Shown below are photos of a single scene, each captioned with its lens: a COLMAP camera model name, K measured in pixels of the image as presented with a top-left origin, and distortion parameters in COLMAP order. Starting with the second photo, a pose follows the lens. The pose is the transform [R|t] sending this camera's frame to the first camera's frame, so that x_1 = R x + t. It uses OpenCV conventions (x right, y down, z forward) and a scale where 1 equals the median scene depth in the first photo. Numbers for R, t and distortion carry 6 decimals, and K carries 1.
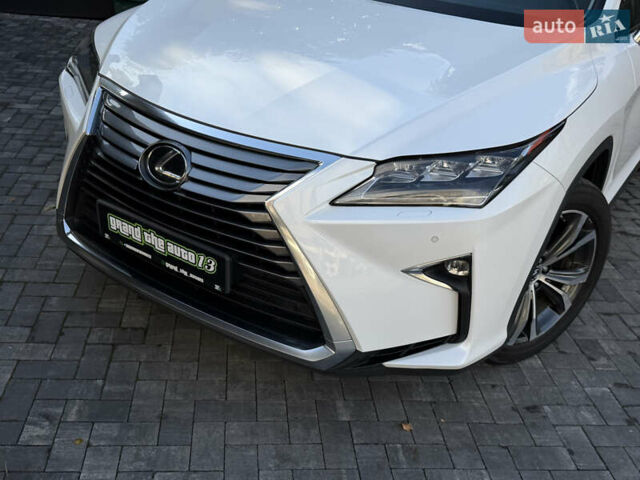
lens RADIAL K [[668.6, 0, 320.0], [0, 668.6, 240.0], [0, 0, 1]] dist [0.175743, -0.390450]
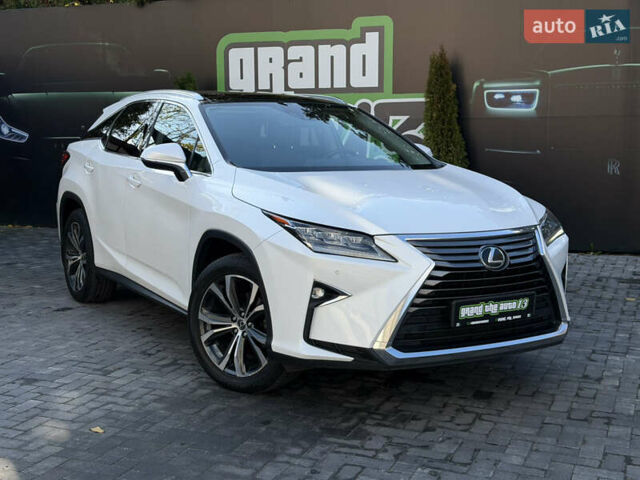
lens RADIAL K [[895.4, 0, 315.8], [0, 895.4, 238.2], [0, 0, 1]] dist [0.135431, -0.141130]
pose [[0.876654, -0.035880, -0.479782, 2.359254], [-0.151386, 0.925993, -0.345859, 0.738762], [0.456684, 0.375831, 0.806344, -0.721151]]
